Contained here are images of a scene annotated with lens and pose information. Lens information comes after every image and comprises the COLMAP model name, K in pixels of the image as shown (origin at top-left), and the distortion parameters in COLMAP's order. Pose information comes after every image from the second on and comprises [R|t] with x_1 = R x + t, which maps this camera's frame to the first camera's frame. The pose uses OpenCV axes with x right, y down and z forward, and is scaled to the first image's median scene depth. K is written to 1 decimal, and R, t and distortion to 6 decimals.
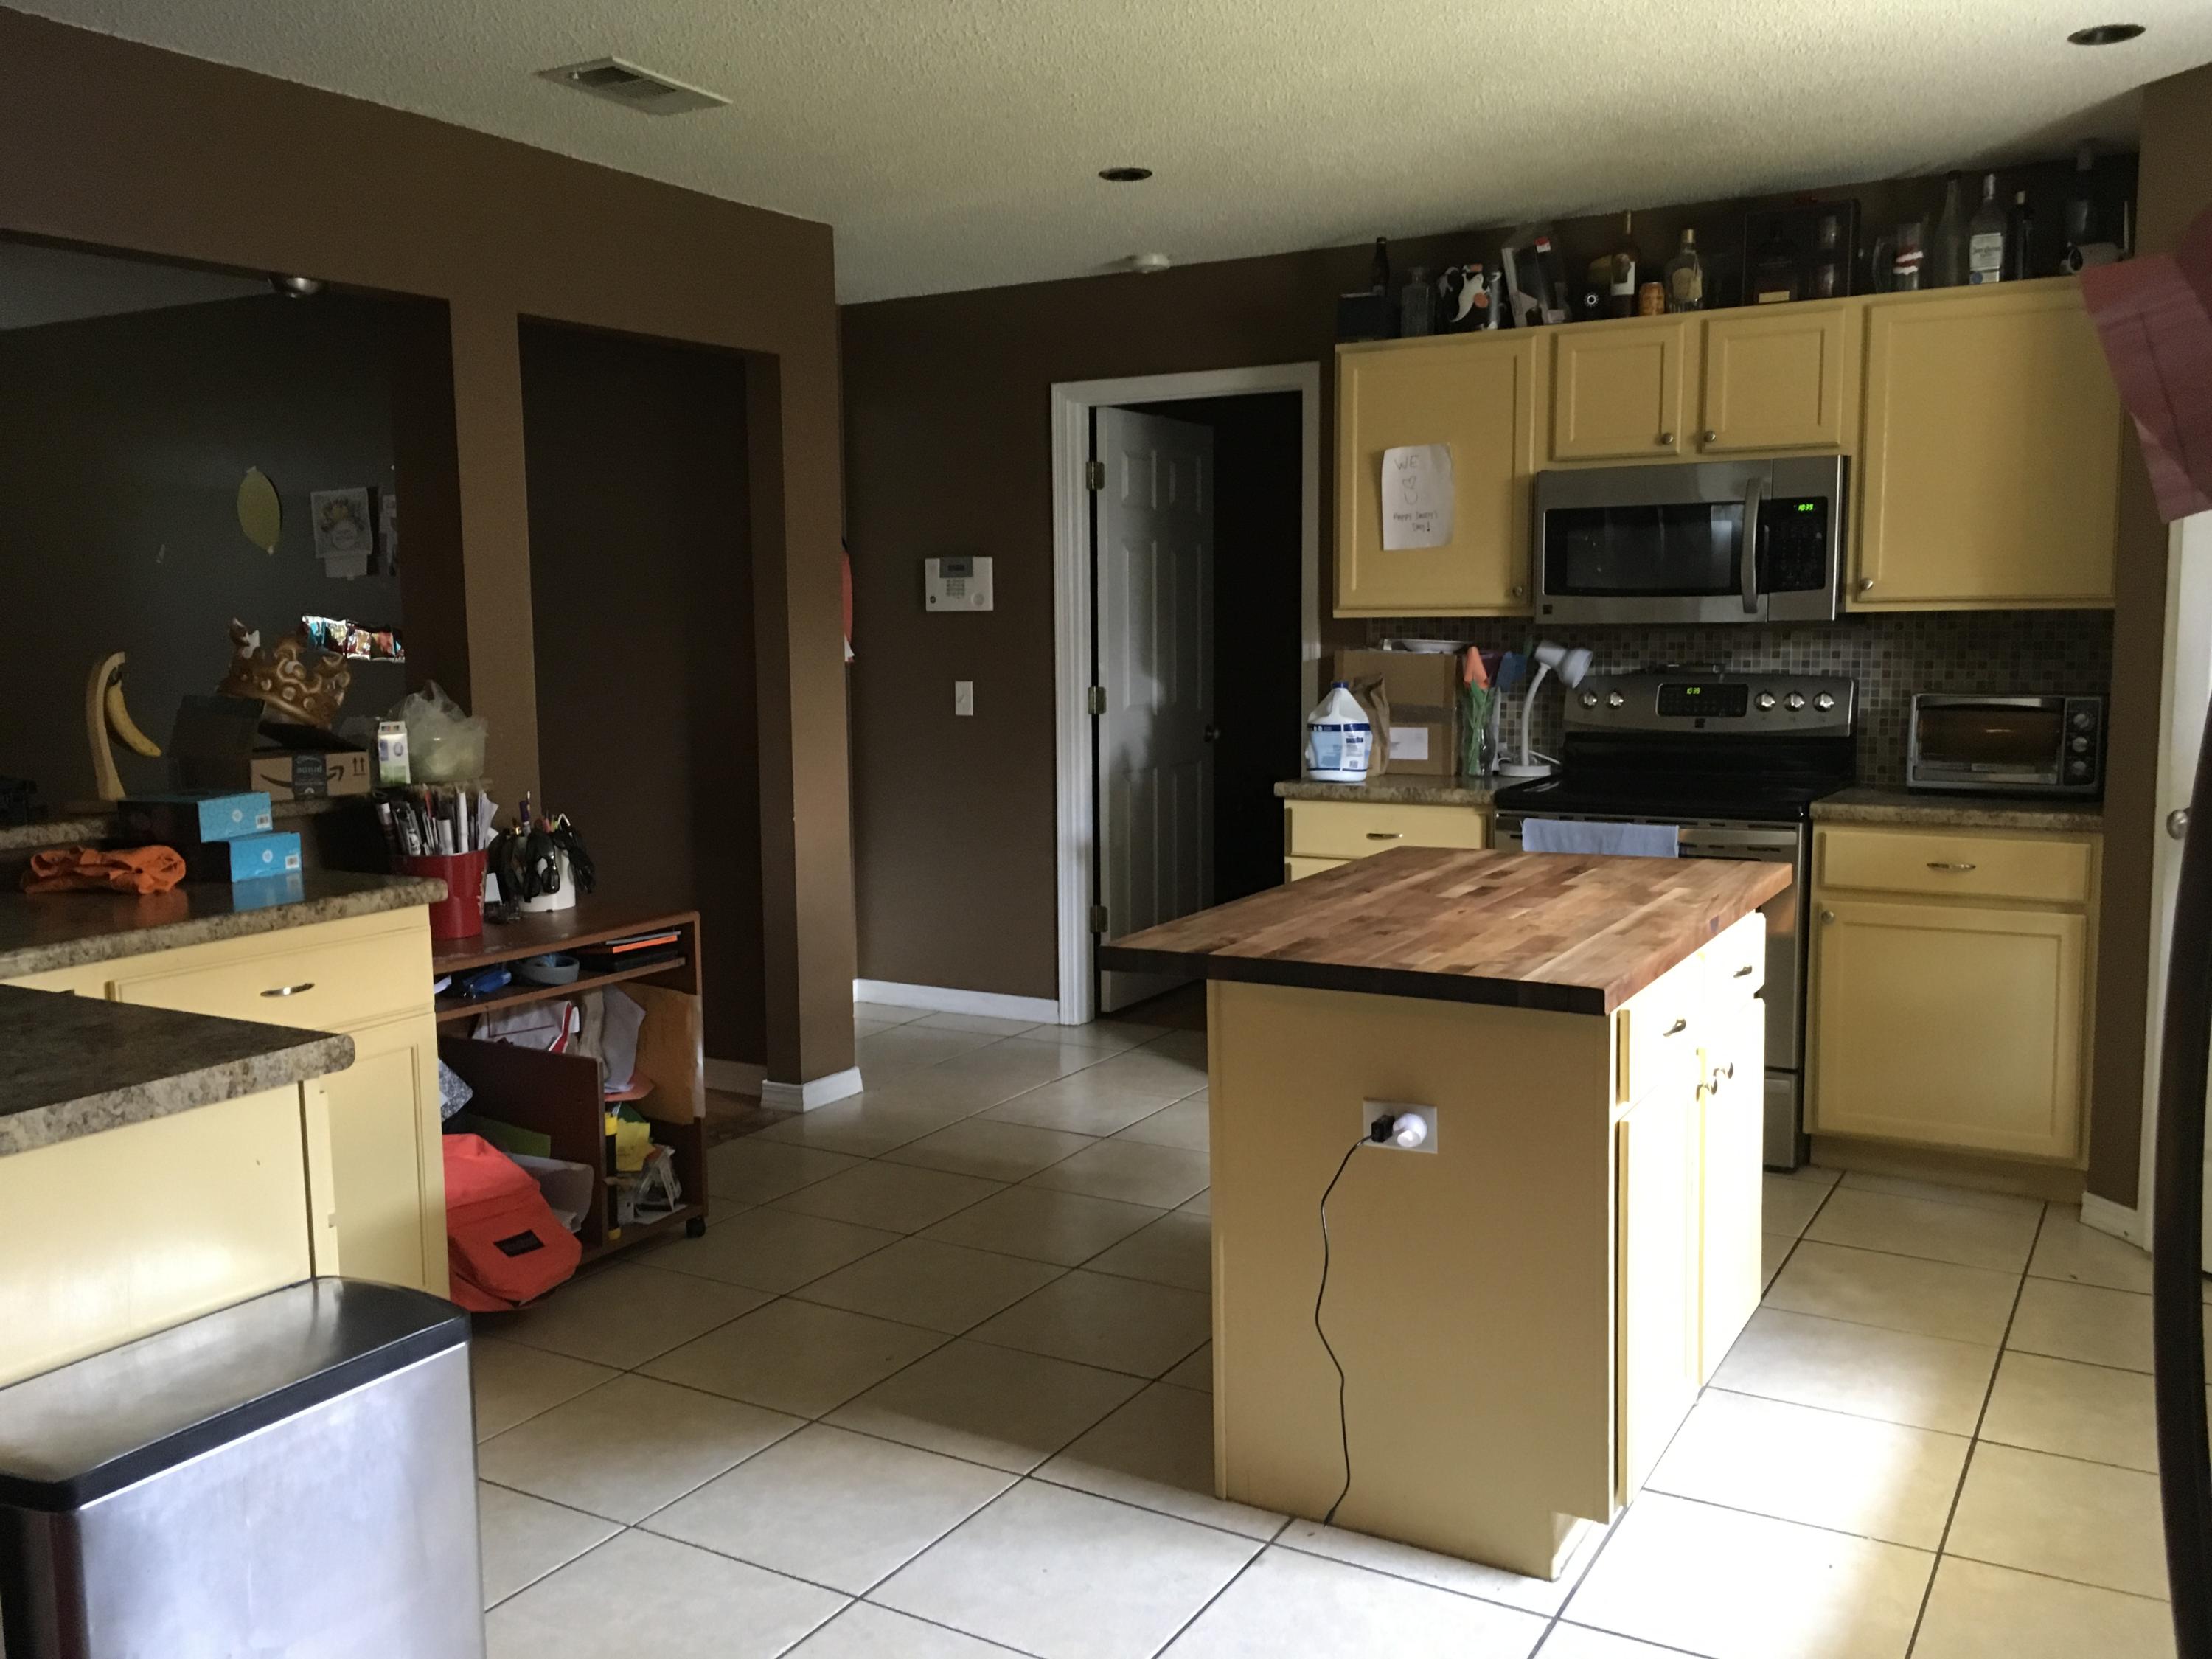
lens RADIAL K [[1868.8, 0, 1106.0], [0, 1868.8, 829.5], [0, 0, 1]] dist [0.003211, -0.000041]
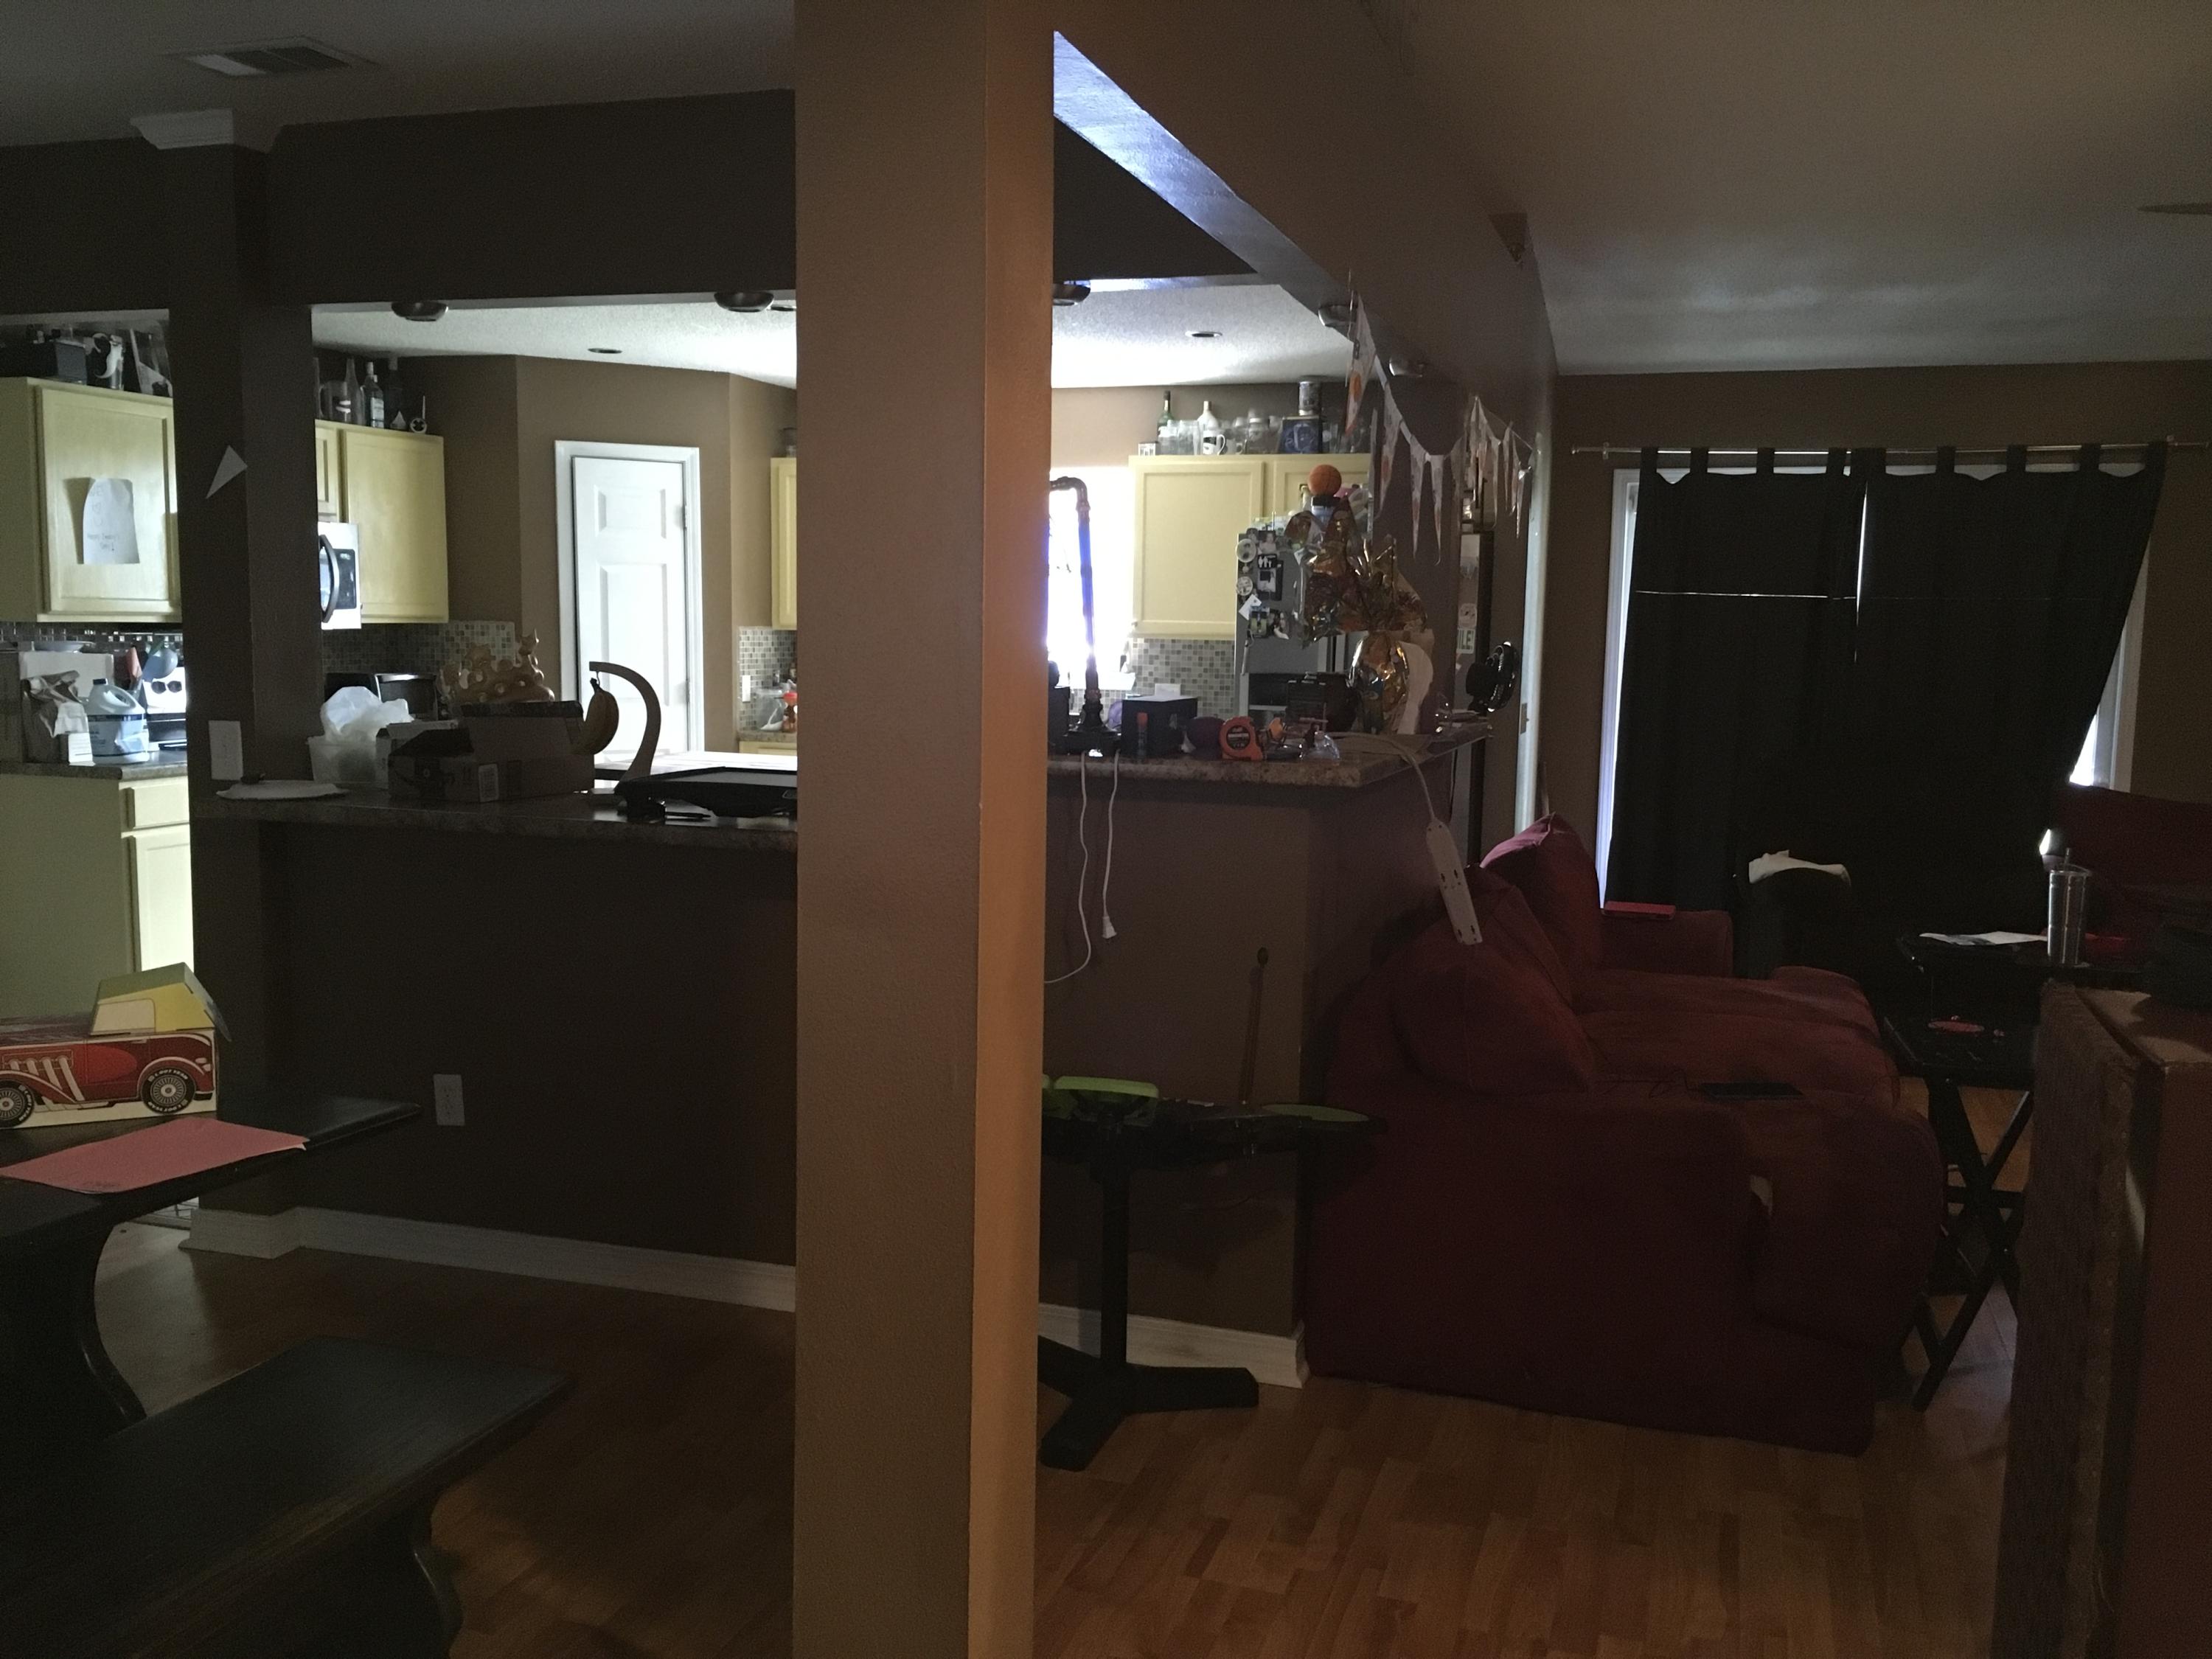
lens RADIAL K [[1868.8, 0, 1106.0], [0, 1868.8, 829.5], [0, 0, 1]] dist [0.003211, -0.000041]
pose [[-0.236317, -0.099926, 0.966524, -1.309554], [0.105510, 0.986178, 0.127755, -0.079681], [-0.965931, 0.132168, -0.222507, 0.770168]]
